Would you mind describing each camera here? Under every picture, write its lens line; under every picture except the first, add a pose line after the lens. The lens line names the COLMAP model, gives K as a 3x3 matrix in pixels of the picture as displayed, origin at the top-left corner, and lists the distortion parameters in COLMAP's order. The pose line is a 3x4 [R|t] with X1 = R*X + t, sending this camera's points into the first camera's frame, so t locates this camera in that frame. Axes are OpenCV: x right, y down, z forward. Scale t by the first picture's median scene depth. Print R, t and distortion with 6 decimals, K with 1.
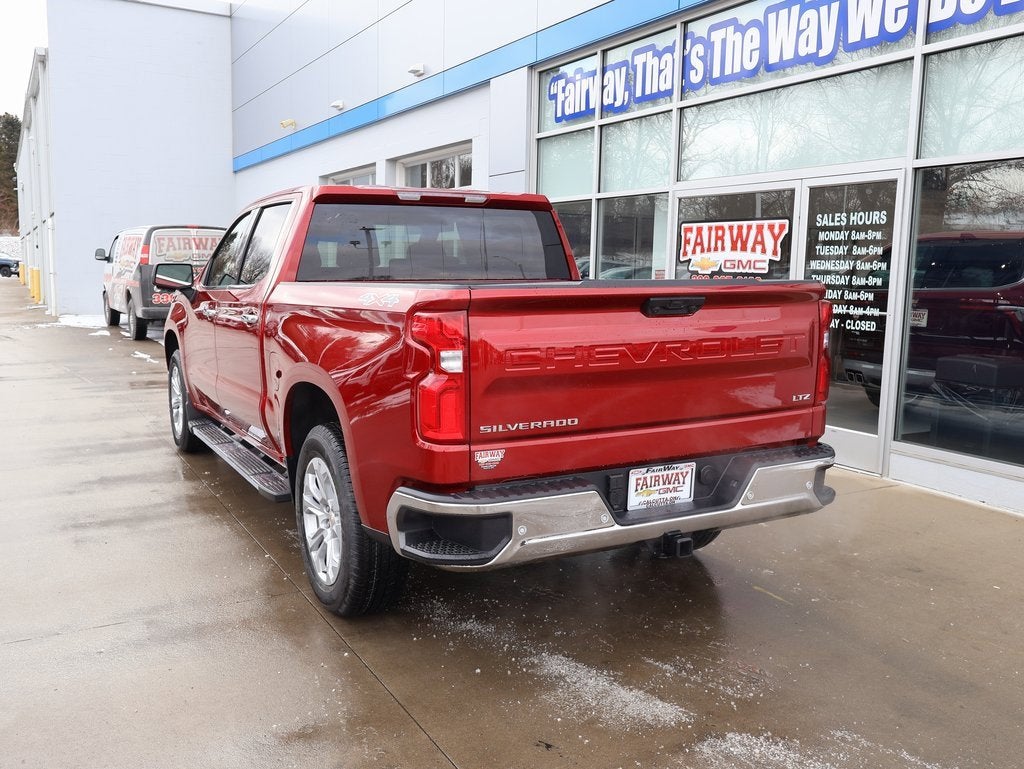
lens RADIAL K [[894.2, 0, 512.0], [0, 894.2, 384.5], [0, 0, 1]] dist [-0.003078, 0.002470]
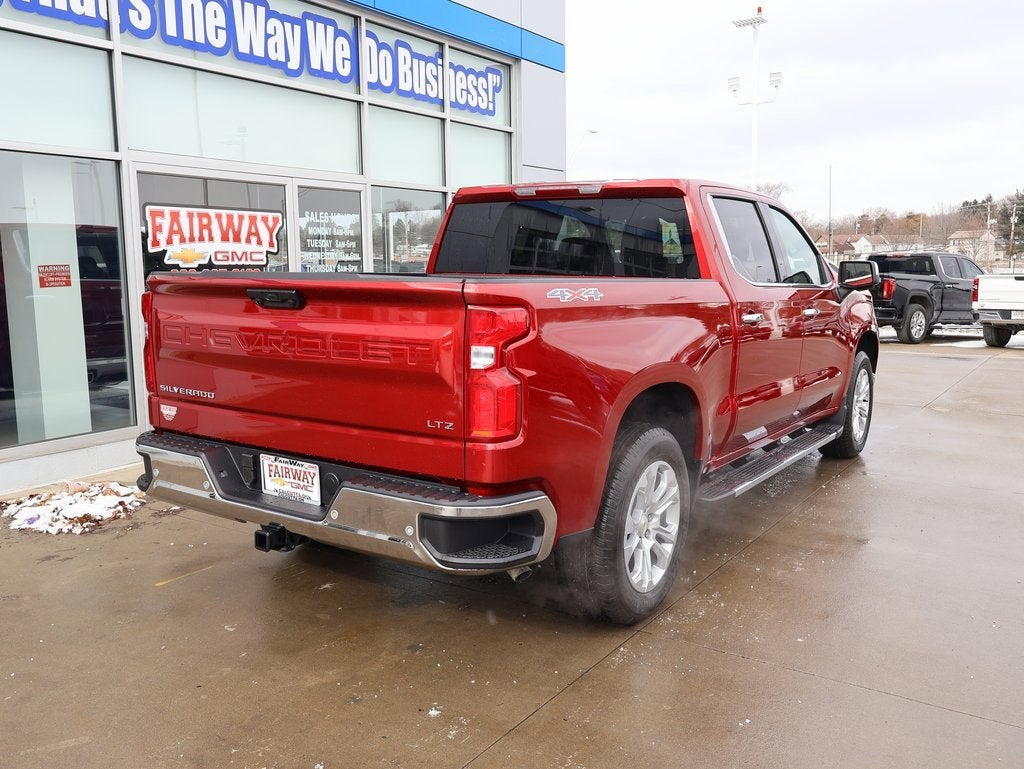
lens RADIAL K [[894.2, 0, 512.0], [0, 894.2, 384.5], [0, 0, 1]] dist [-0.003078, 0.002470]
pose [[-0.450703, -0.136167, 0.882227, -0.767483], [0.116300, 0.970917, 0.209270, -0.175088], [-0.885066, 0.196921, -0.421759, 1.228085]]
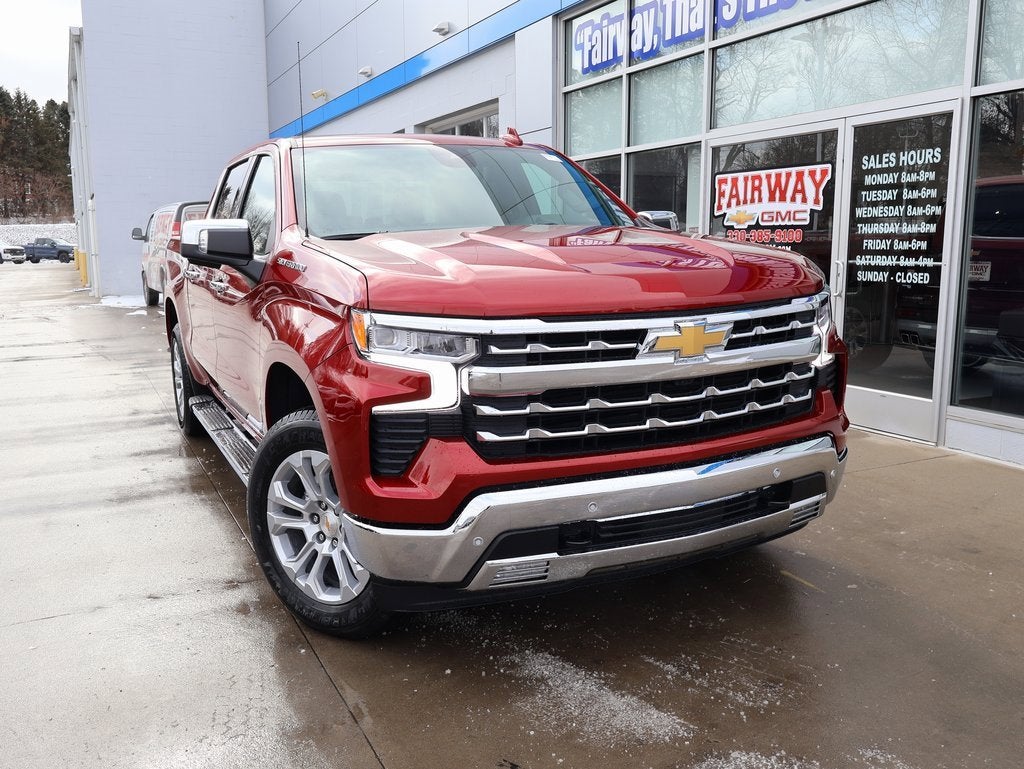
lens RADIAL K [[895.4, 0, 512.0], [0, 895.4, 384.5], [0, 0, 1]] dist [-0.001128, 0.001347]
pose [[0.997963, -0.016242, -0.061698, 0.038278], [0.017879, 0.999500, 0.026073, 0.009493], [0.061243, -0.027123, 0.997754, 0.067605]]
